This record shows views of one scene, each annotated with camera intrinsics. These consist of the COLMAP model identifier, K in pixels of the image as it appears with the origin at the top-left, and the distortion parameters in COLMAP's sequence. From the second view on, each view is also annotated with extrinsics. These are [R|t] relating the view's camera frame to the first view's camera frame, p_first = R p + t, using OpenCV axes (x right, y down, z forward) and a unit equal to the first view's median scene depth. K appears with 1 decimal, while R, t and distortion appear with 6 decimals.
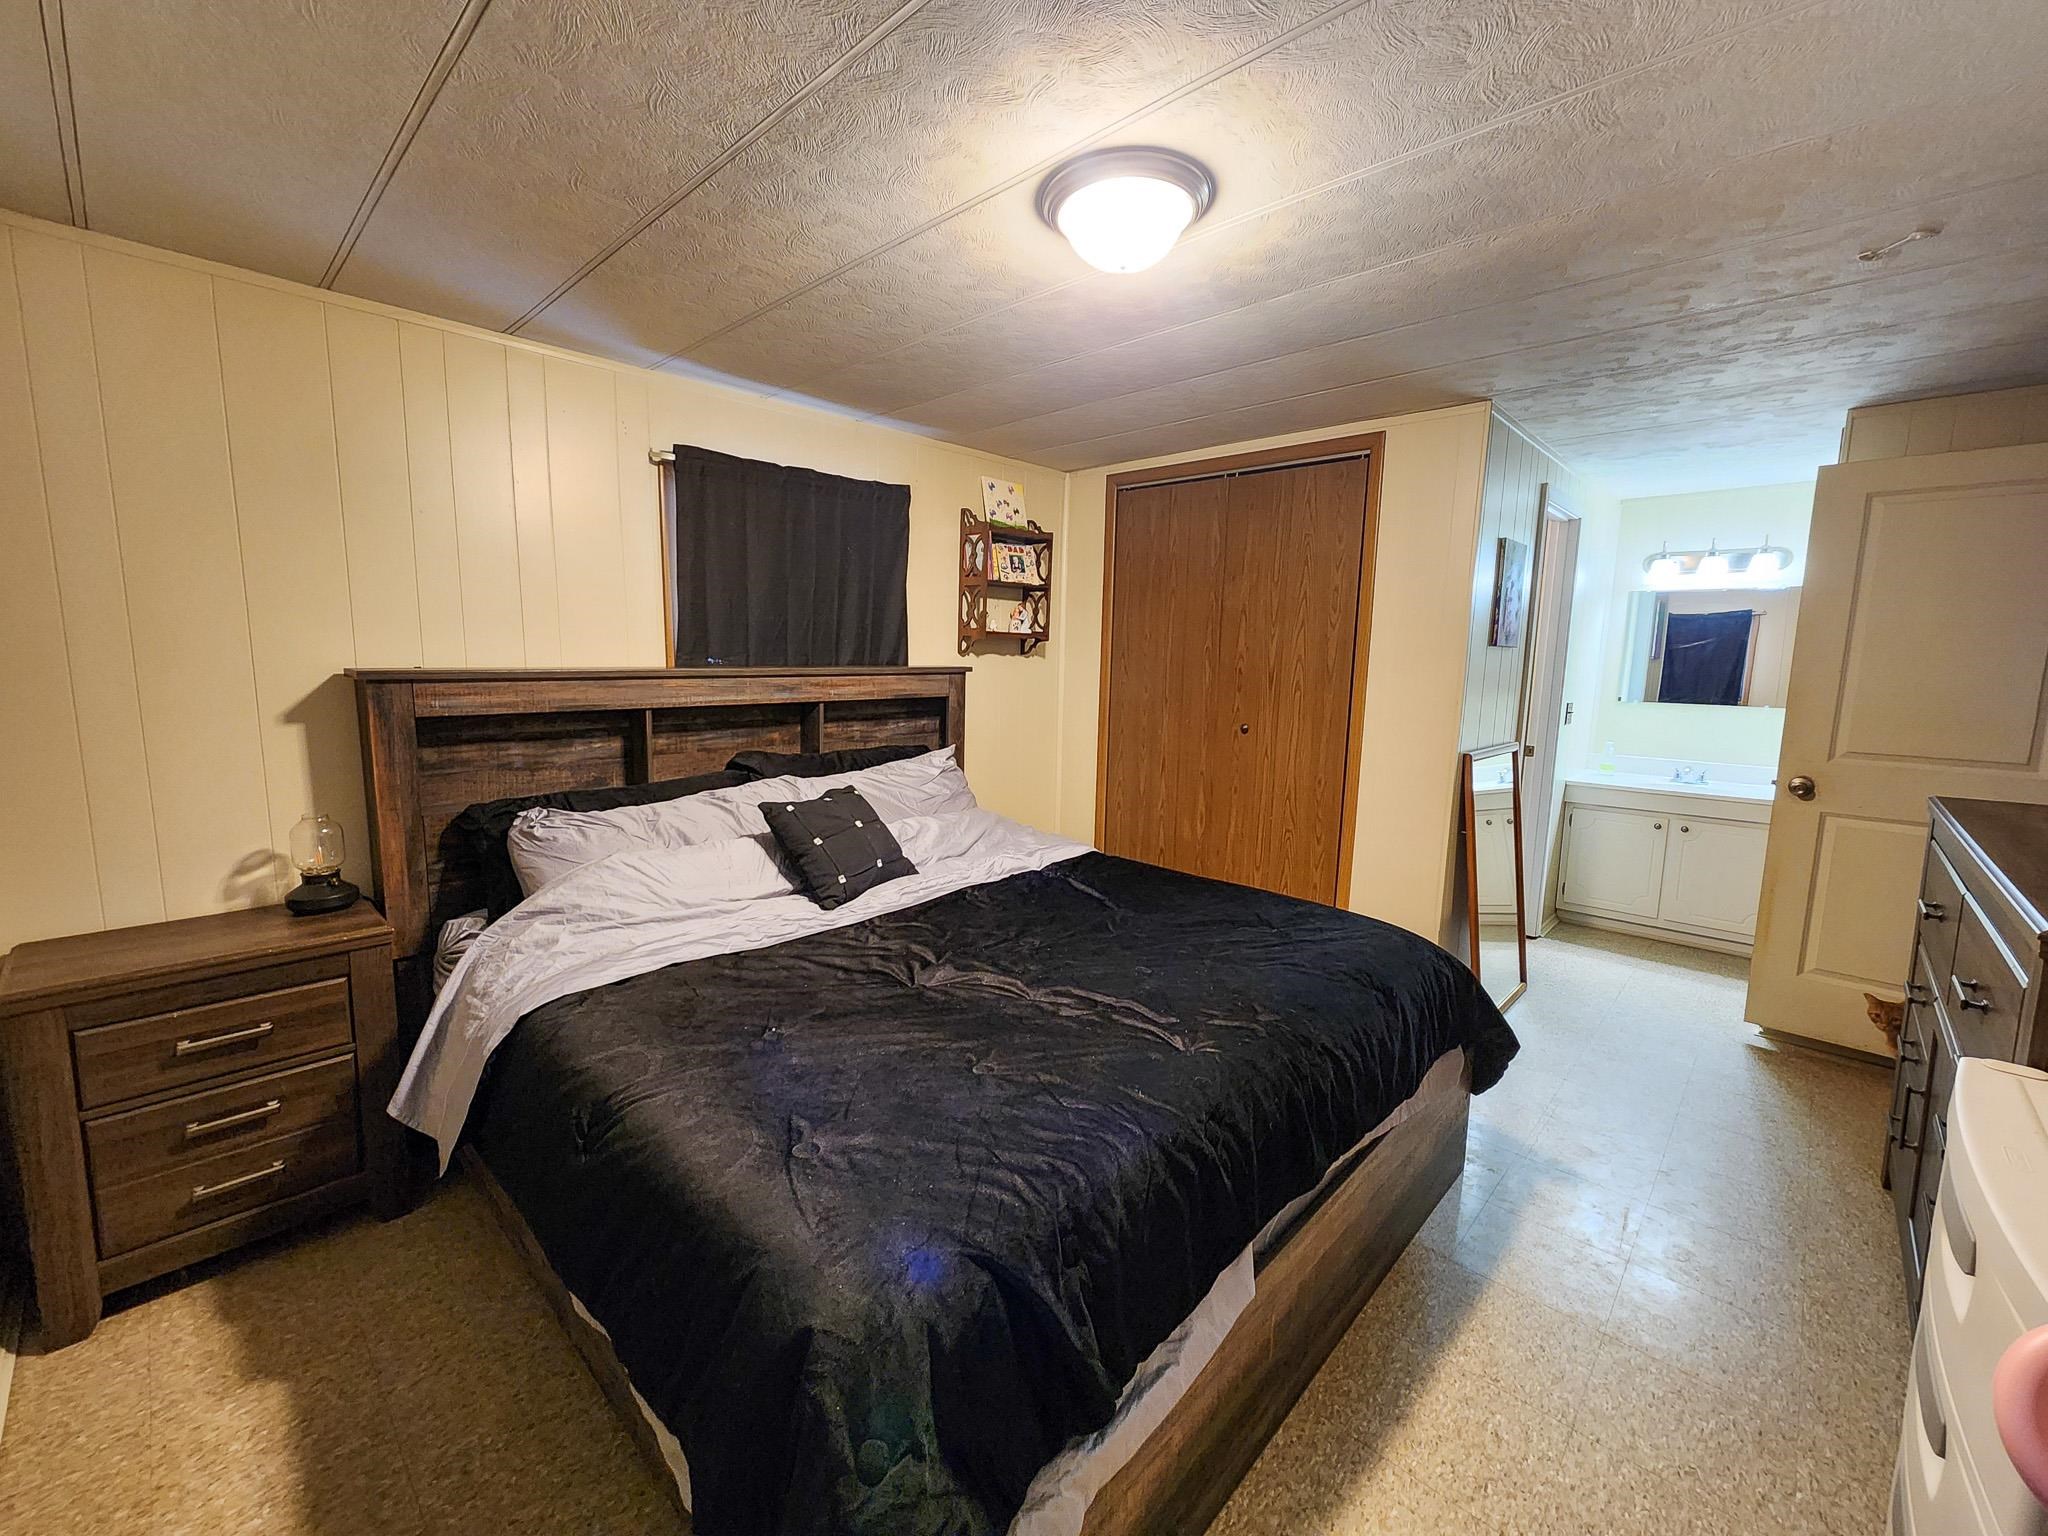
lens RADIAL K [[824.6, 0, 1051.6], [0, 824.6, 750.6], [0, 0, 1]] dist [0.021693, 0.000186]
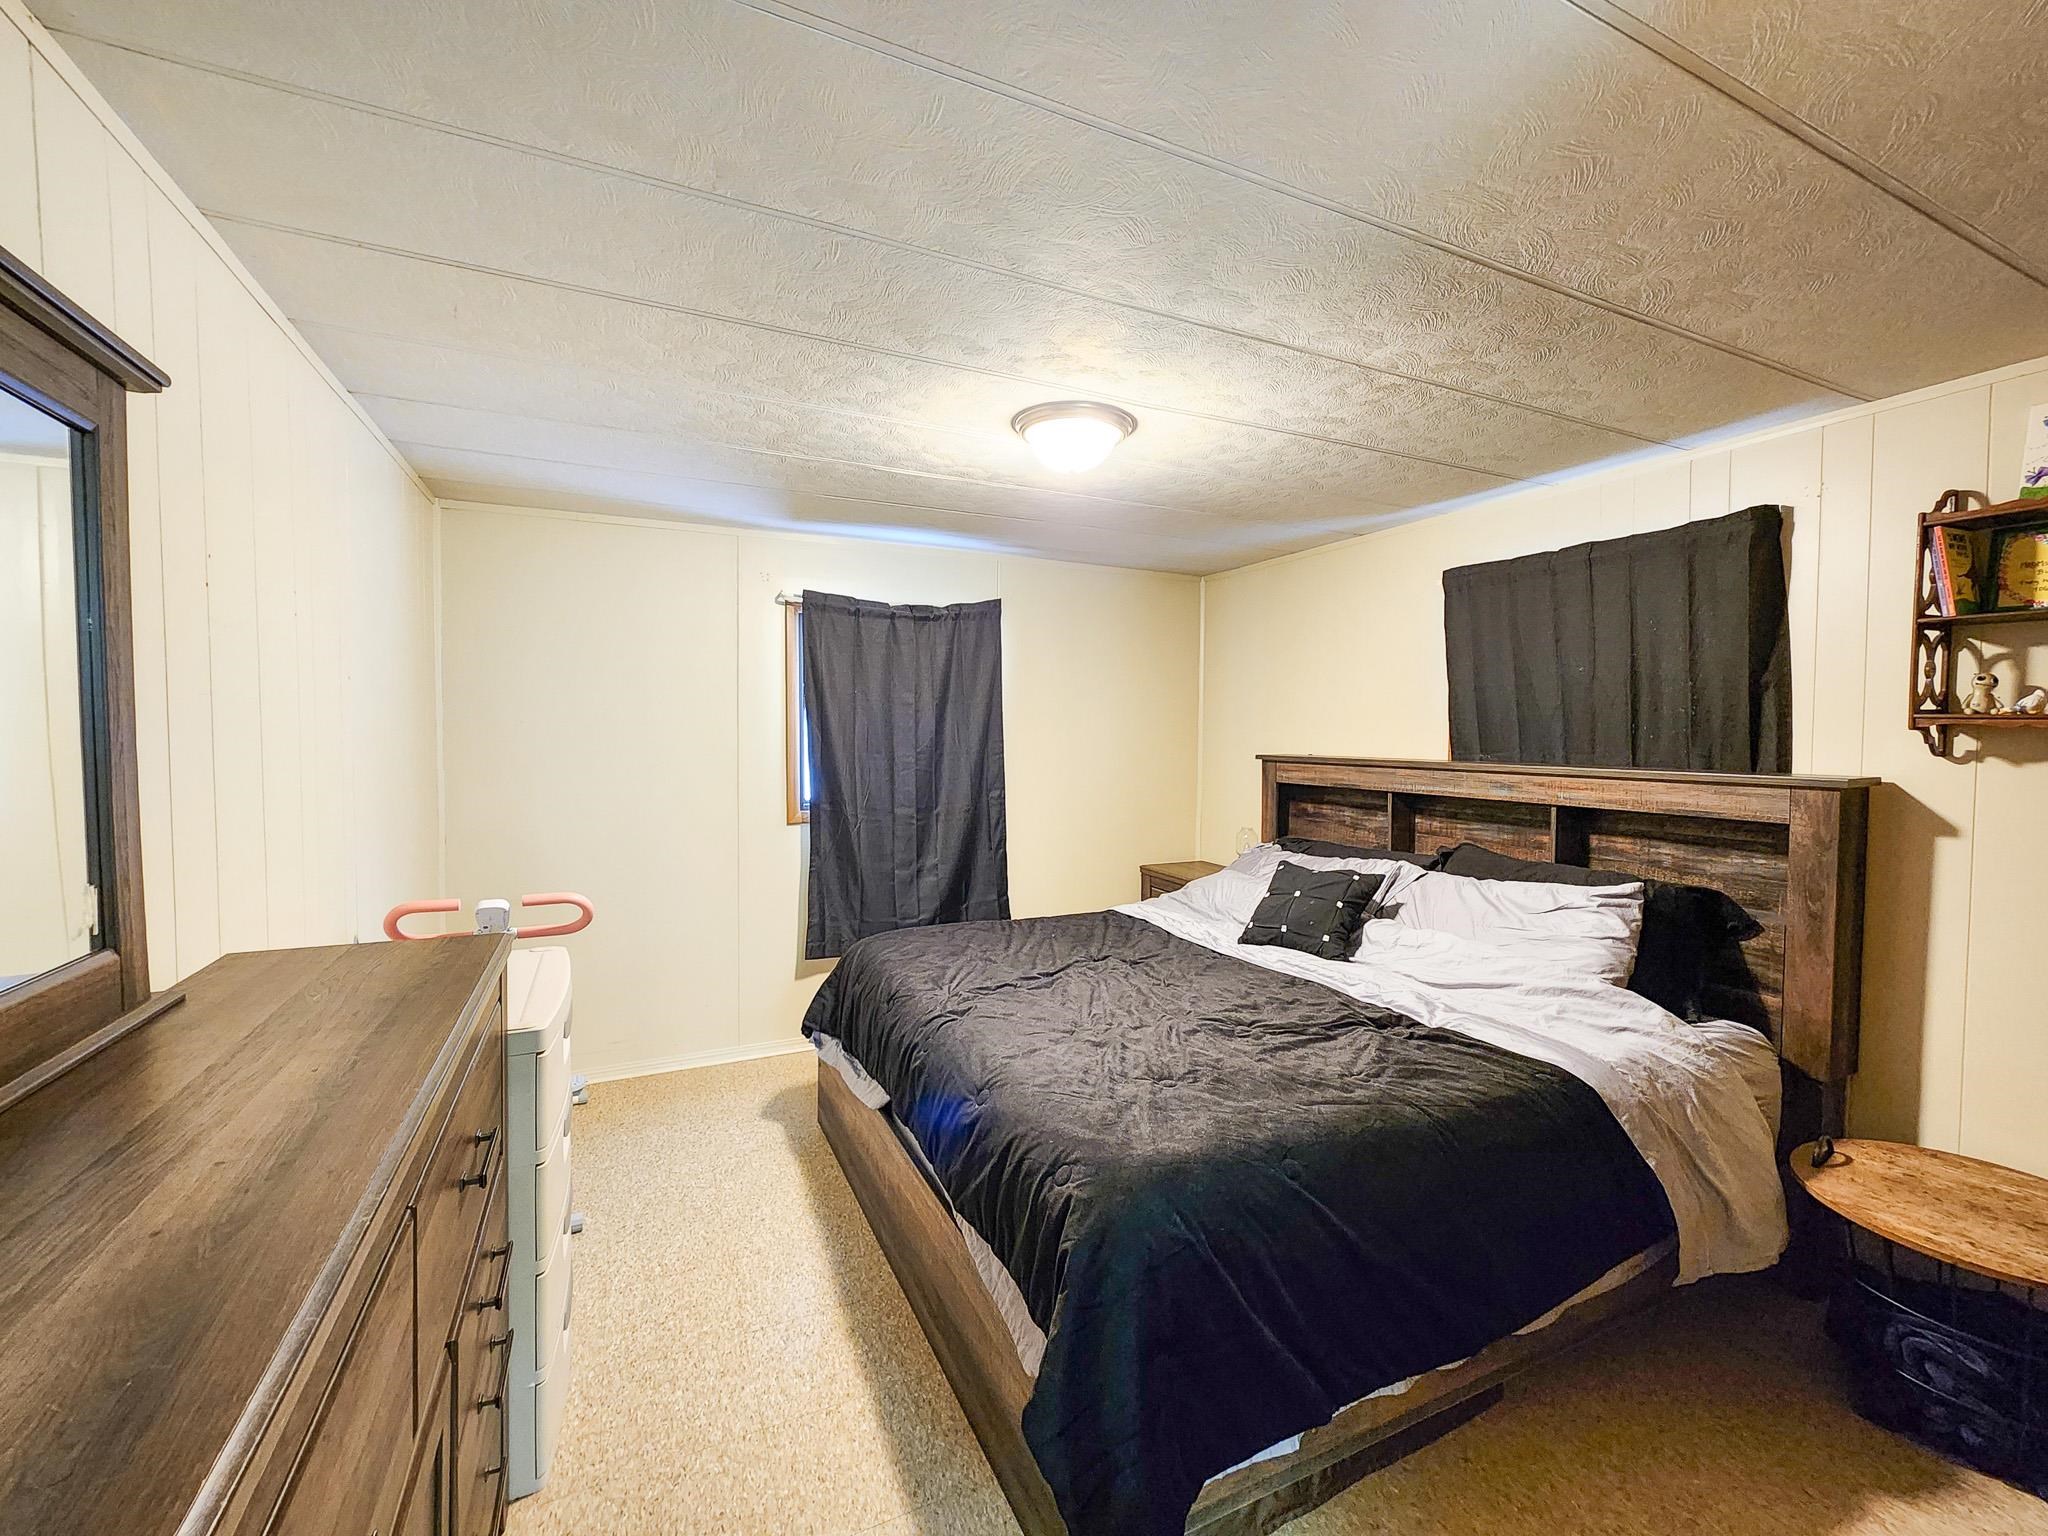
lens RADIAL K [[842.6, 0, 1018.3], [0, 842.6, 761.3], [0, 0, 1]] dist [-0.000821, 0.000792]
pose [[-0.372808, 0.011073, -0.927842, 0.803011], [-0.131216, 0.989251, 0.064529, -0.093203], [0.918584, 0.145805, -0.367348, 0.844849]]
